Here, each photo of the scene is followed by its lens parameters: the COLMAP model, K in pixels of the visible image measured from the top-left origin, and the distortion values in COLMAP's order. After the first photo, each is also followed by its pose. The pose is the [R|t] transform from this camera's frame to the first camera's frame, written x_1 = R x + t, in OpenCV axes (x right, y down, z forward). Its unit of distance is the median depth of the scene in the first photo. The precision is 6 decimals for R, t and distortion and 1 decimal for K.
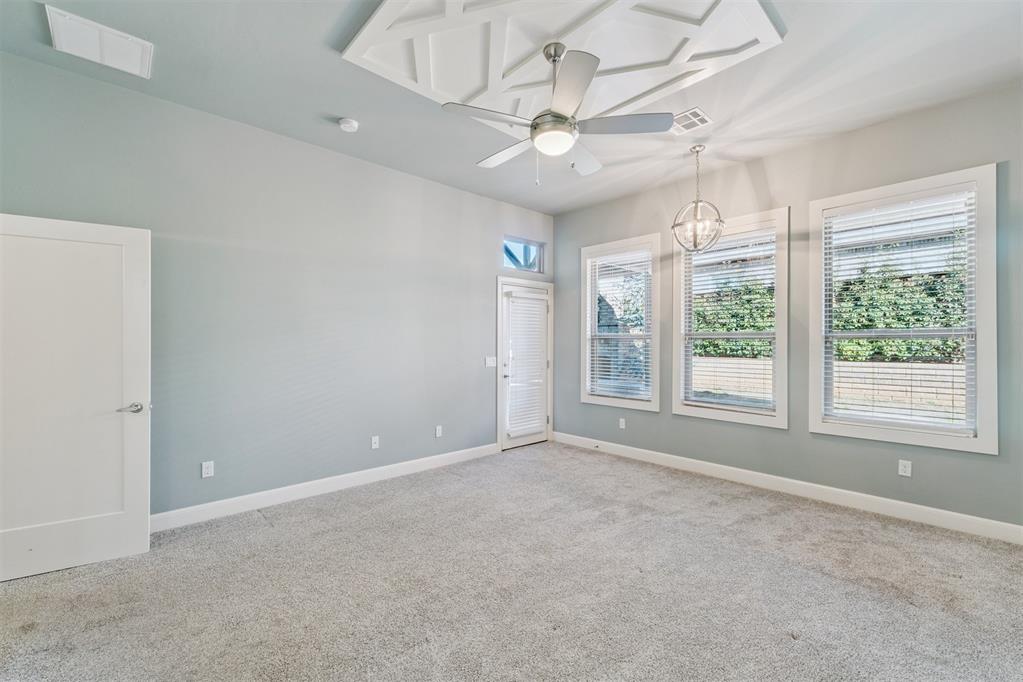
lens RADIAL K [[430.3, 0, 507.7], [0, 430.3, 339.0], [0, 0, 1]] dist [0.006319, -0.000027]
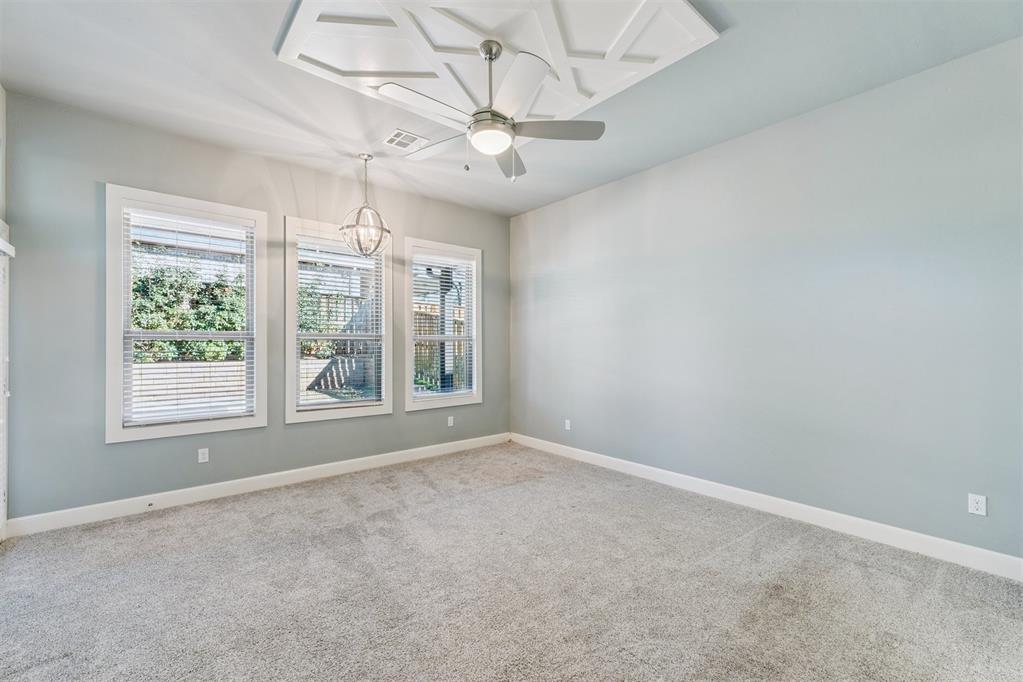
lens RADIAL K [[430.3, 0, 508.5], [0, 430.3, 345.3], [0, 0, 1]] dist [0.006319, -0.000027]
pose [[0.043986, -0.003267, 0.999027, -0.516870], [-0.009144, 0.999951, 0.003673, 0.004135], [-0.998990, -0.009297, 0.043954, 0.542111]]
